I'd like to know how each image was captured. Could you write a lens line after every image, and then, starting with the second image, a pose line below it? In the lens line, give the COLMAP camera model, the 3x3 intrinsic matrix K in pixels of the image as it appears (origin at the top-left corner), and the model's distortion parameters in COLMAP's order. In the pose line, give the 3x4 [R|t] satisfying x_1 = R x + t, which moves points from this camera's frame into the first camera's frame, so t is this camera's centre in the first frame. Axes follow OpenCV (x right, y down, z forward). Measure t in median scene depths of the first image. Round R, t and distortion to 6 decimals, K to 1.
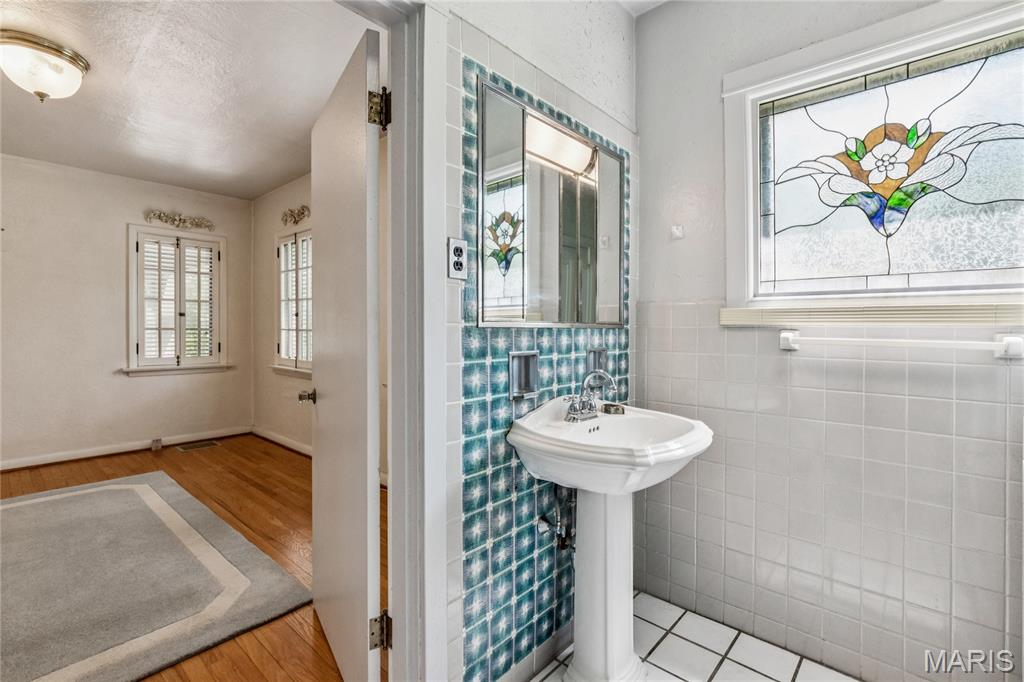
lens RADIAL K [[463.9, 0, 515.3], [0, 463.9, 332.3], [0, 0, 1]] dist [0.000685, 0.000937]
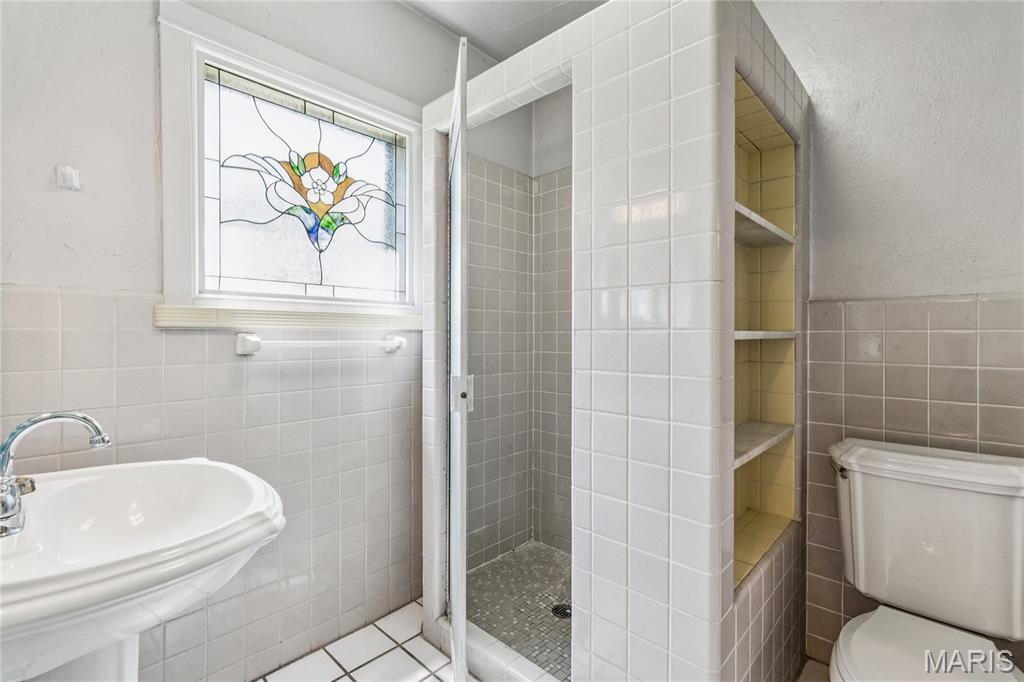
lens RADIAL K [[463.9, 0, 515.3], [0, 463.9, 332.3], [0, 0, 1]] dist [0.000685, 0.000937]
pose [[0.029576, -0.003573, 0.999556, -0.328871], [0.005742, 0.999978, 0.003405, -0.007030], [-0.999546, 0.005639, 0.029596, 0.474993]]
